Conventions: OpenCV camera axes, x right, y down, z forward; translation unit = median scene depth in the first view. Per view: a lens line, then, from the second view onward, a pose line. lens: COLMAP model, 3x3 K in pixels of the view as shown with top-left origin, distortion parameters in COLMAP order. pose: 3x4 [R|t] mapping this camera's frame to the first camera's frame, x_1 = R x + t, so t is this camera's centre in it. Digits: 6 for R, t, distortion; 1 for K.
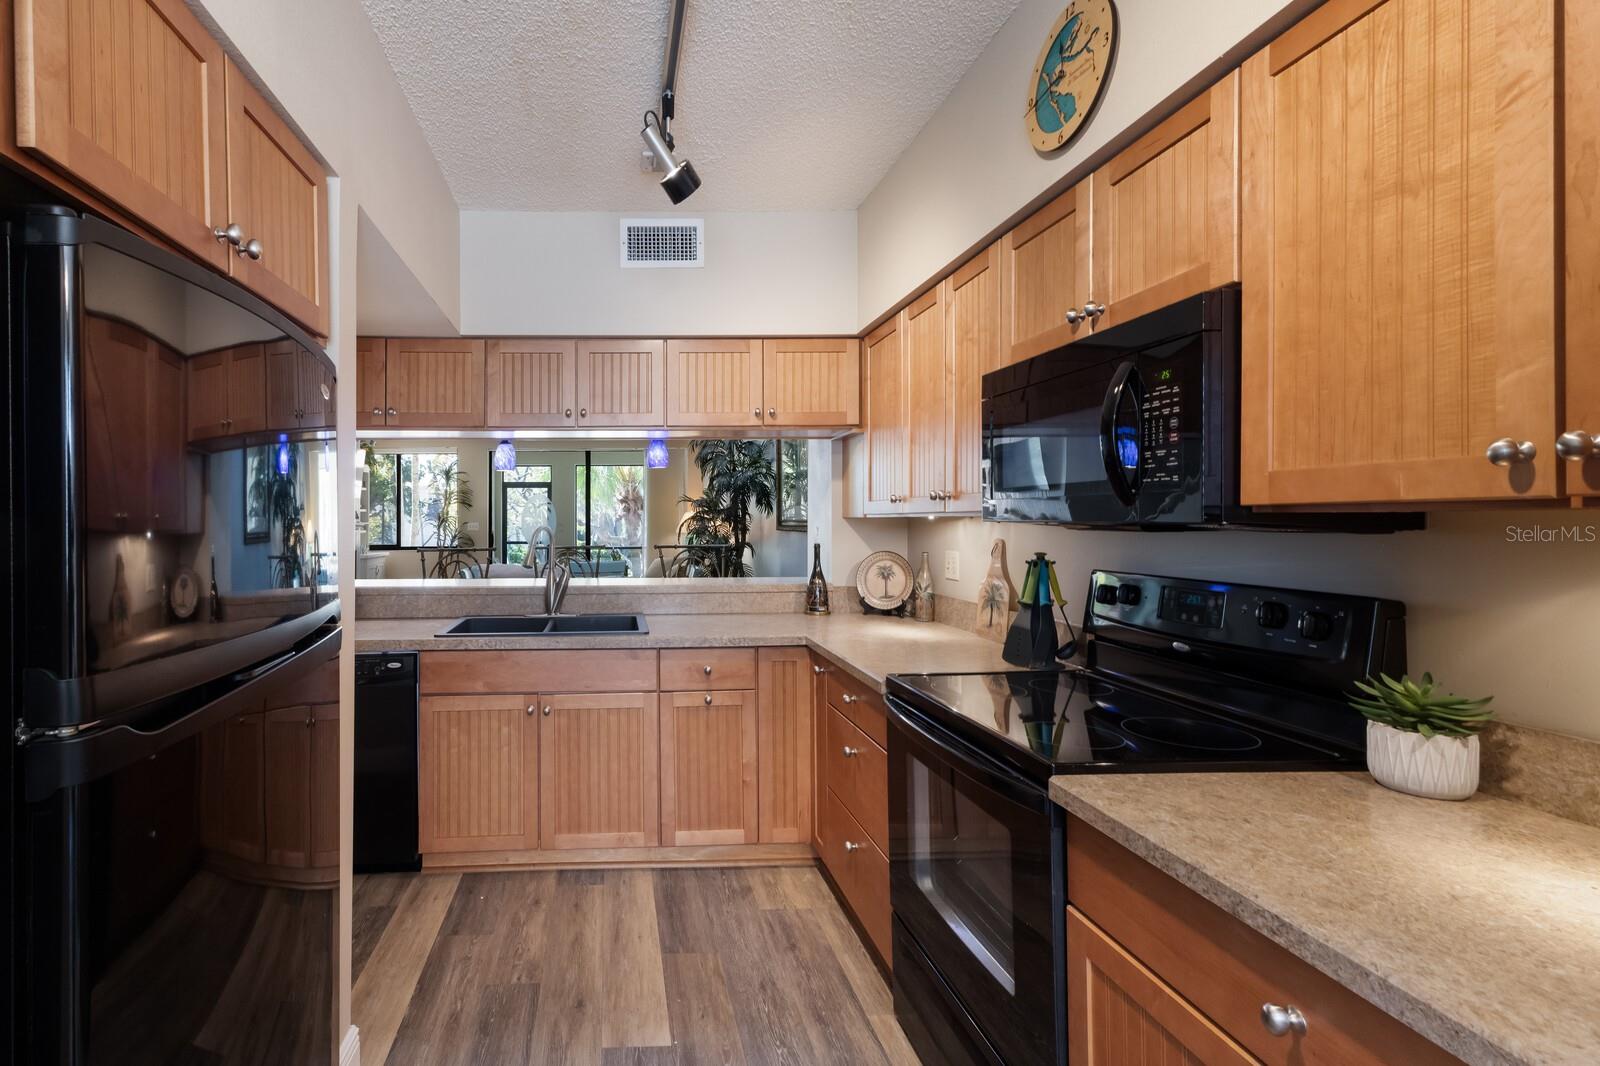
lens RADIAL K [[729.7, 0, 644.1], [0, 729.7, 515.3], [0, 0, 1]] dist [0.006384, 0.001672]
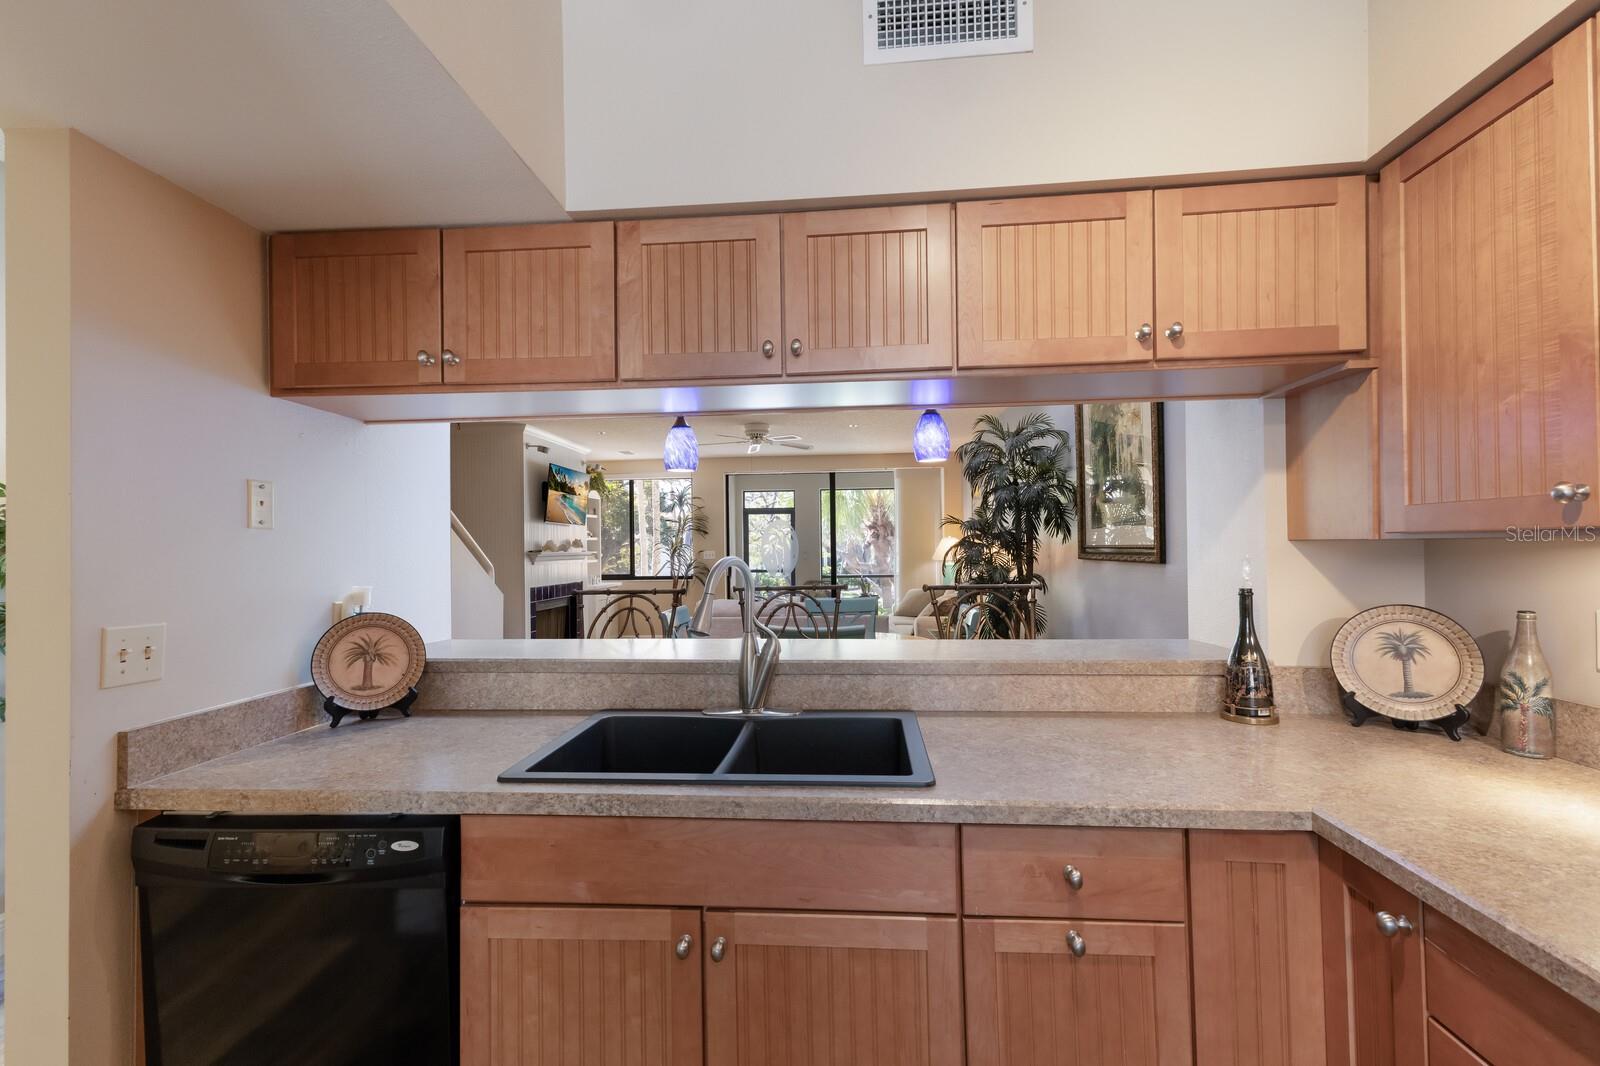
lens RADIAL K [[691.3, 0, 725.6], [0, 691.3, 529.7], [0, 0, 1]] dist [0.008091, -0.000488]
pose [[0.972072, -0.012443, -0.234351, -0.018640], [0.008000, 0.999770, -0.019900, 0.003641], [0.234545, 0.017469, 0.971948, 0.526247]]
